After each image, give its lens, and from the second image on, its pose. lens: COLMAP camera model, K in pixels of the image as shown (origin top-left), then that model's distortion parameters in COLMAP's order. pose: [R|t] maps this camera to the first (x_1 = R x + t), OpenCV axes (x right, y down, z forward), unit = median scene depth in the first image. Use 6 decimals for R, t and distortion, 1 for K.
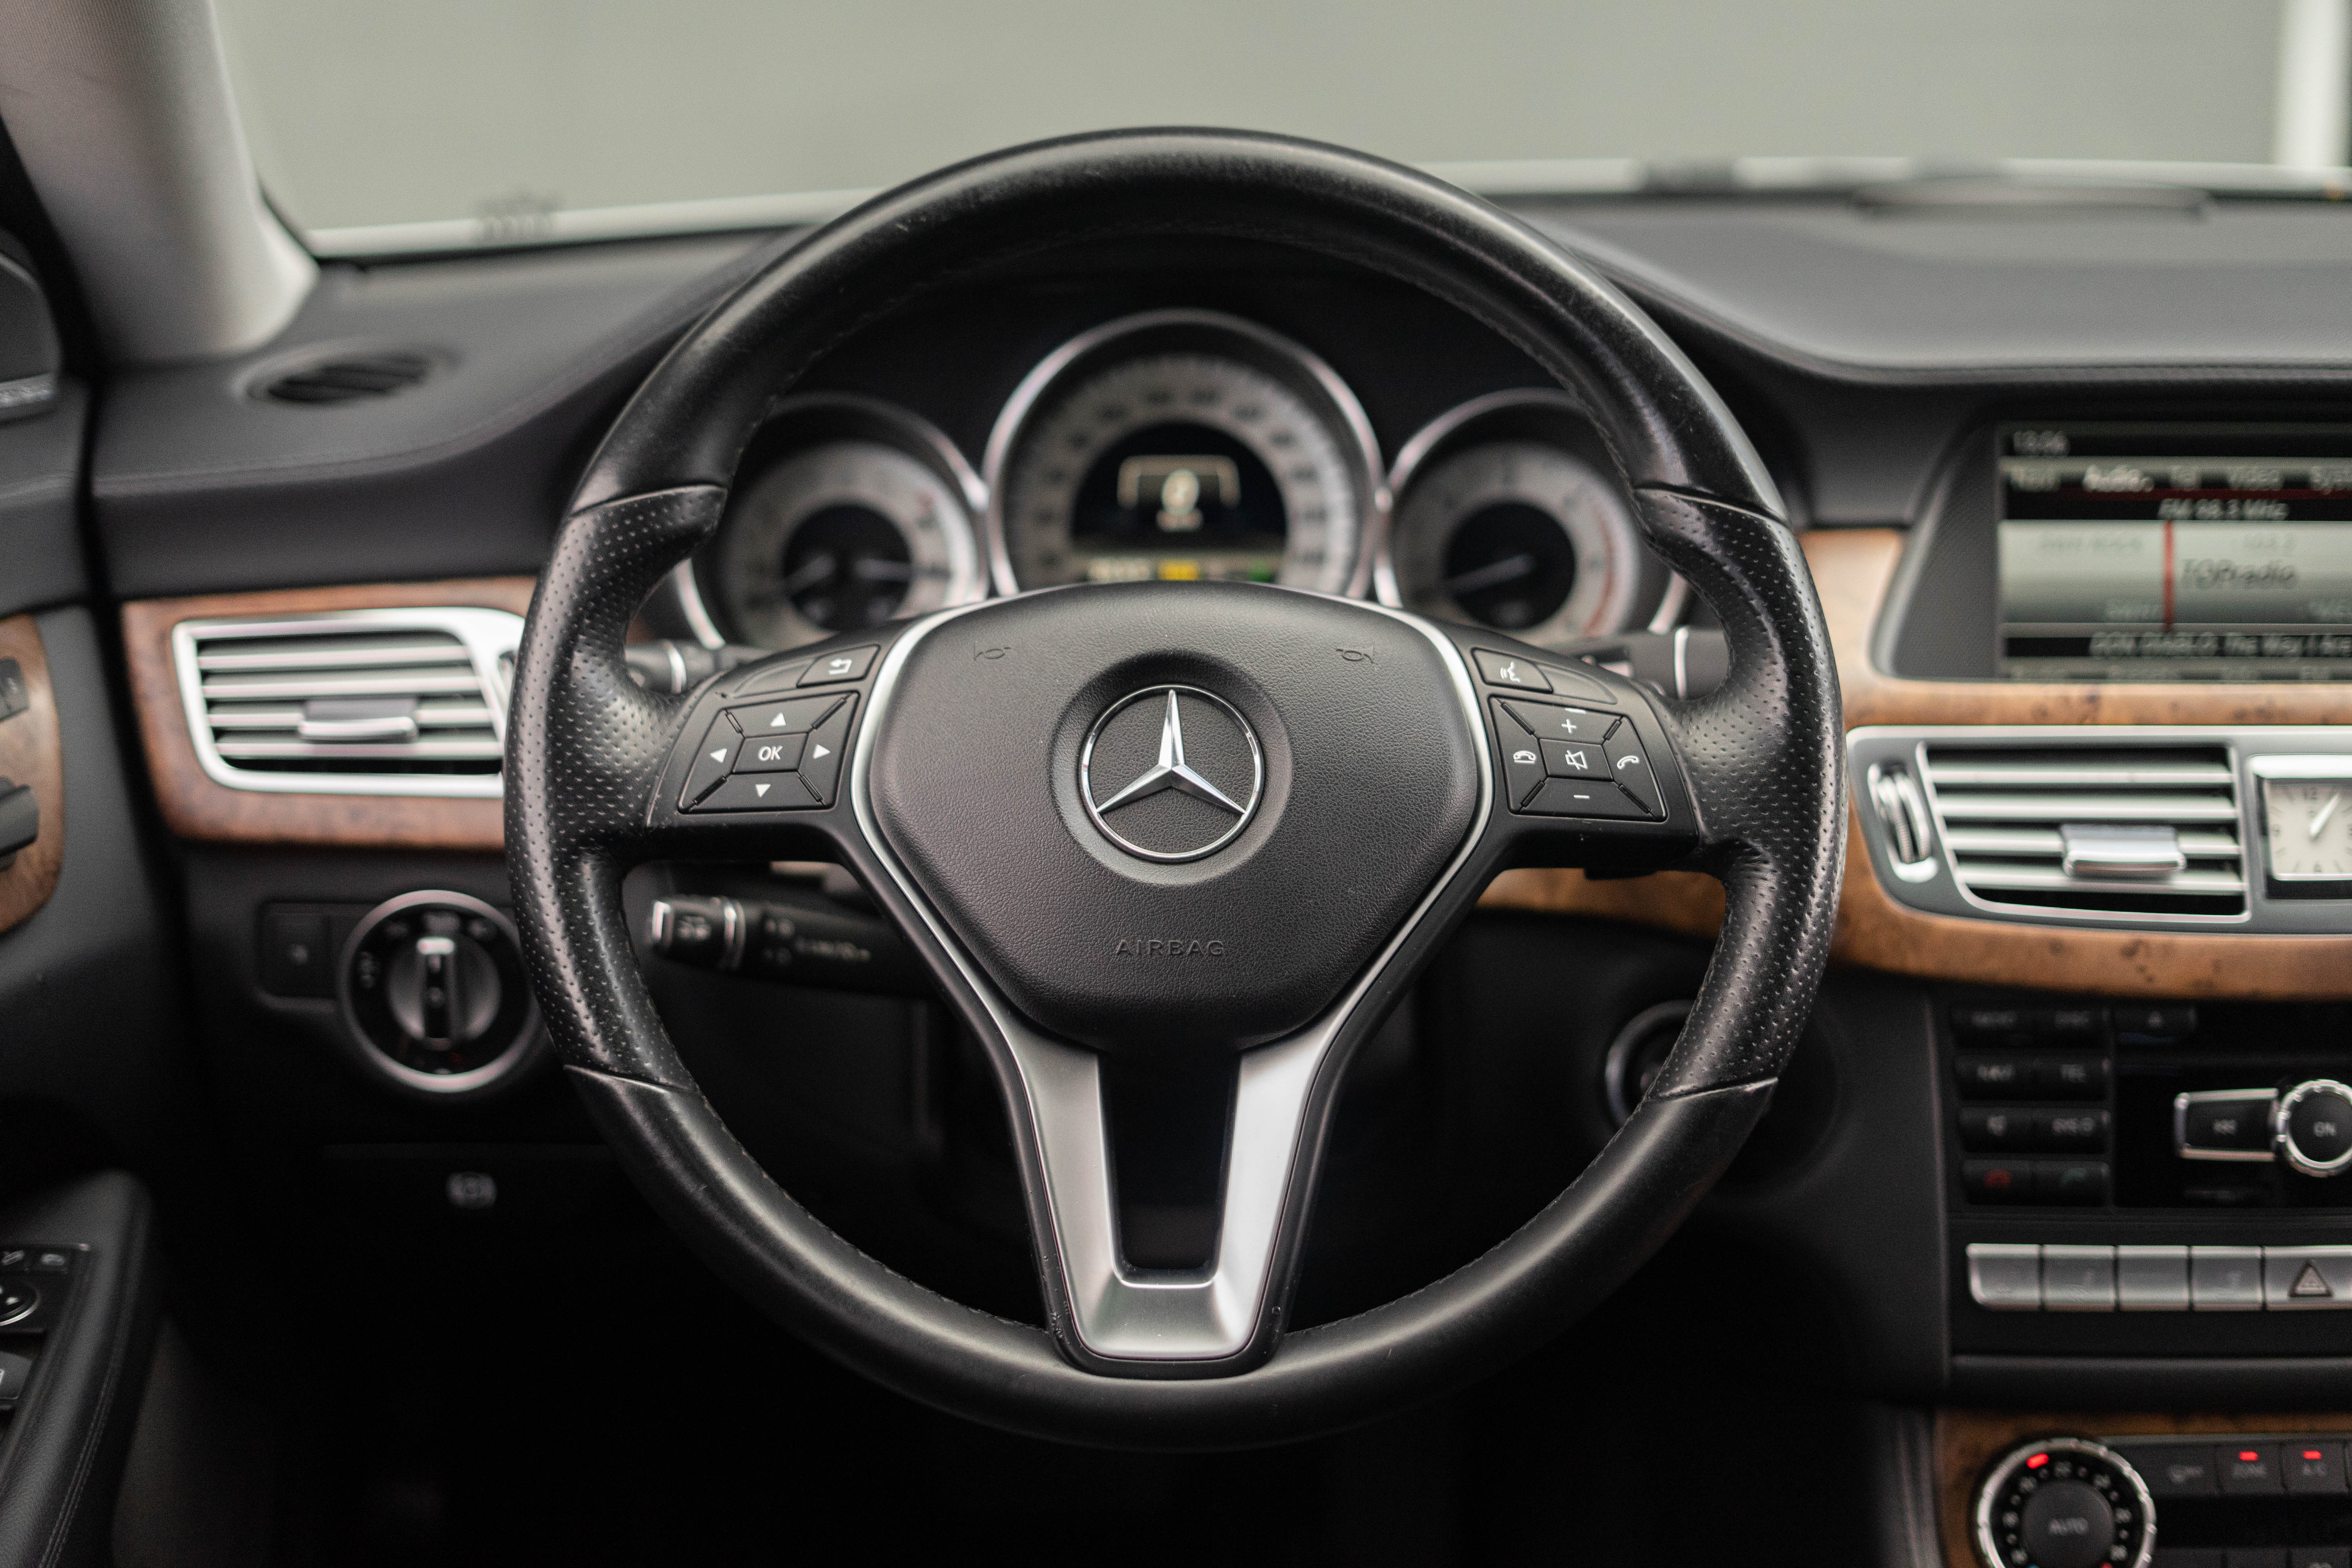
lens RADIAL K [[3685.5, 0, 1176.0], [0, 3685.5, 784.0], [0, 0, 1]] dist [-0.023310, 0.018327]
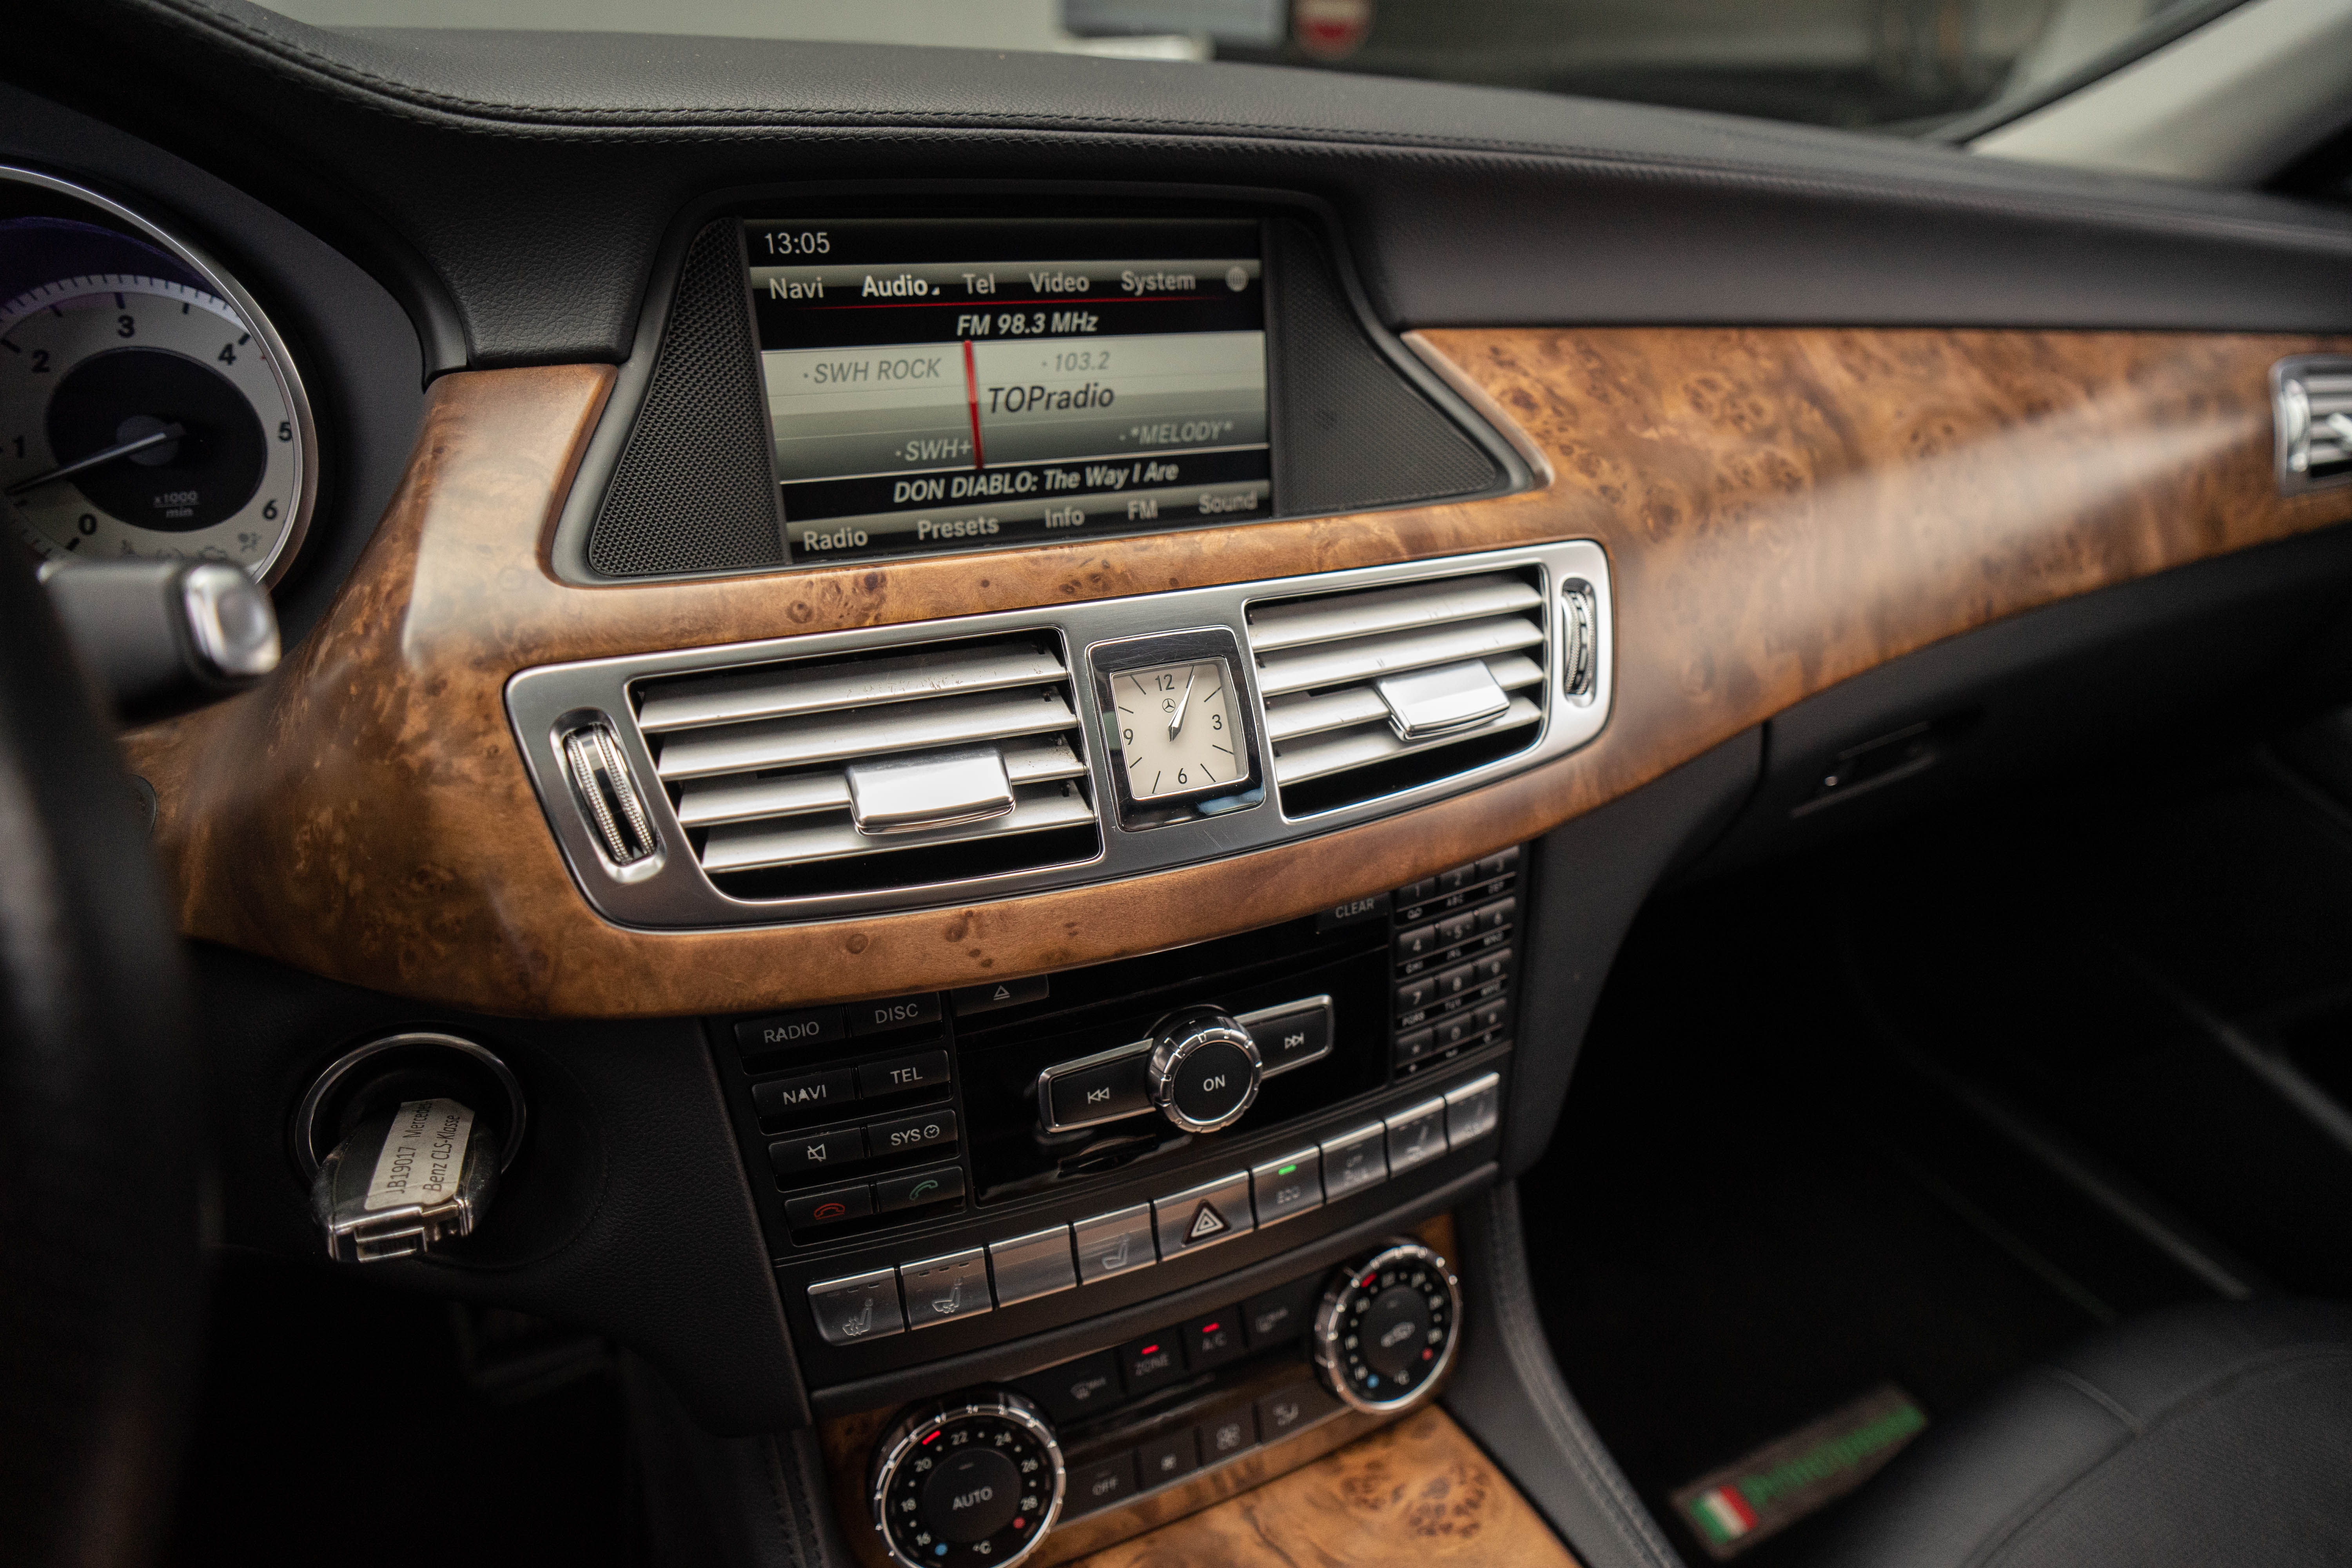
lens RADIAL K [[1225.2, 0, 1183.8], [0, 1225.2, 774.2], [0, 0, 1]] dist [-0.057009, 0.027306]
pose [[0.927451, -0.152341, 0.341508, 0.216185], [0.069582, 0.967611, 0.242666, -0.040440], [-0.367414, -0.201298, 0.908012, 0.744517]]
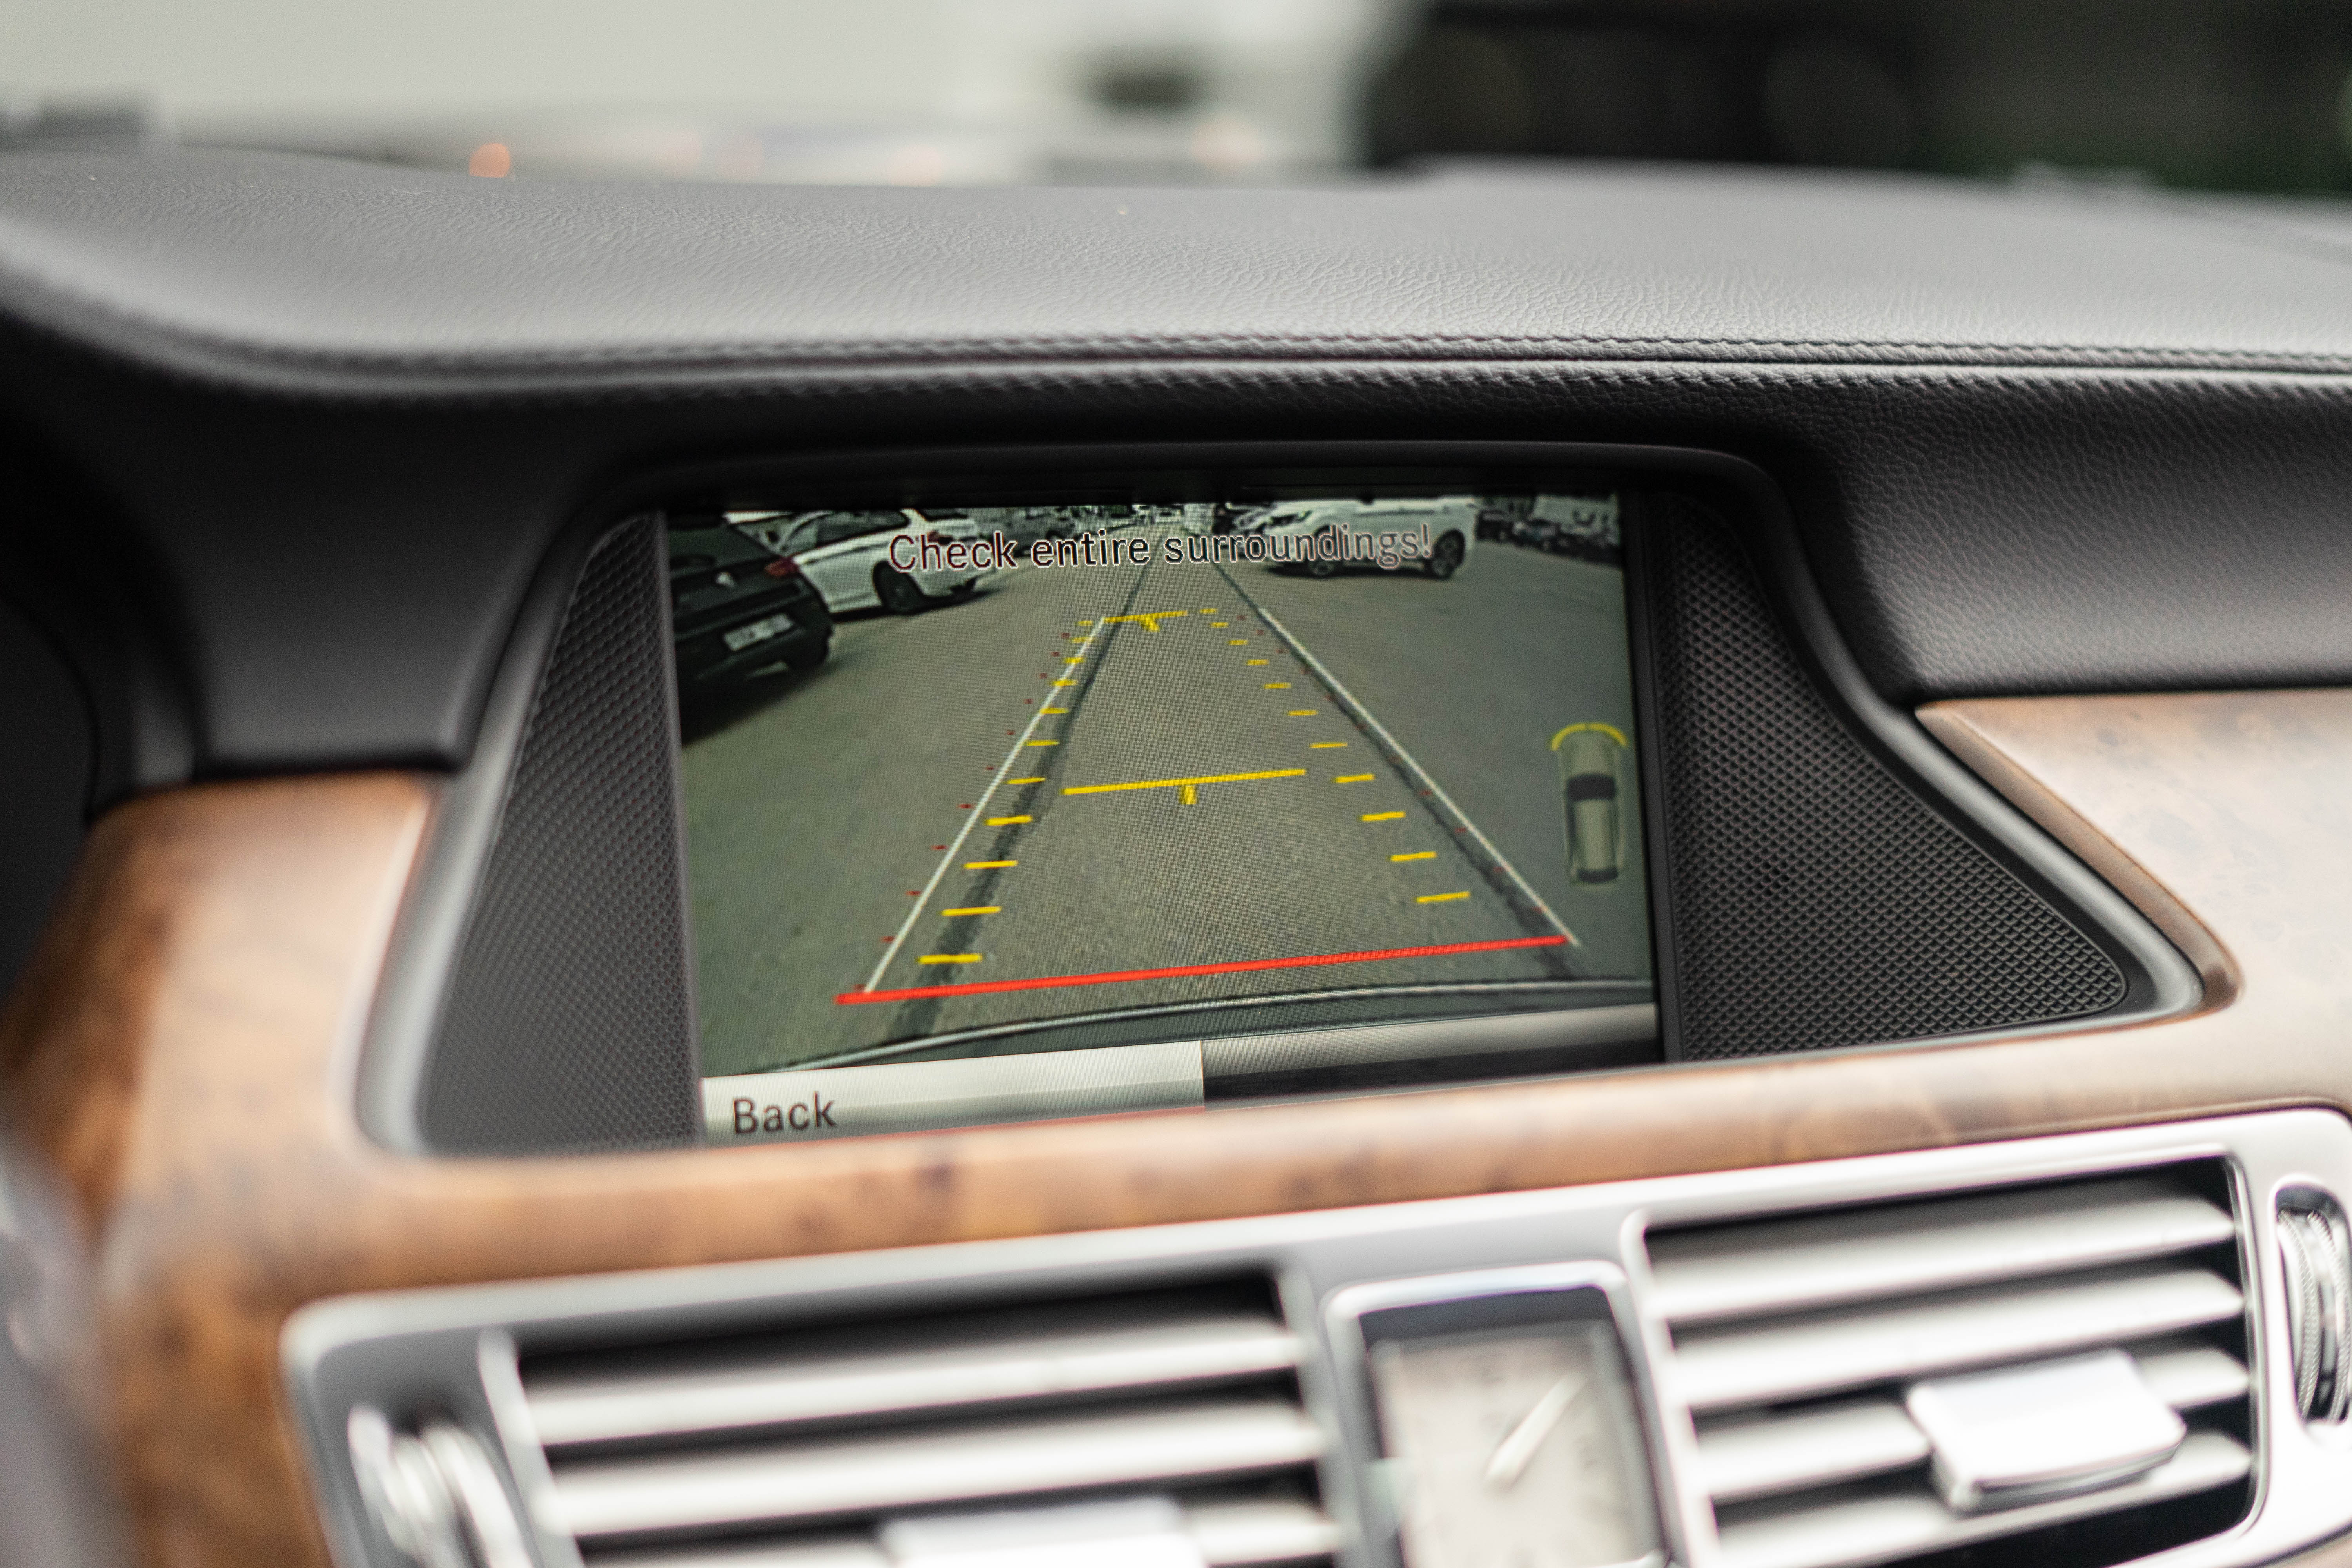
lens RADIAL K [[3713.8, 0, 1176.6], [0, 3713.8, 761.7], [0, 0, 1]] dist [-0.089195, -0.004762]
pose [[0.938362, -0.043235, 0.342940, 0.140041], [0.074889, 0.994010, -0.079596, -0.032996], [-0.337444, 0.100372, 0.935979, 0.618822]]
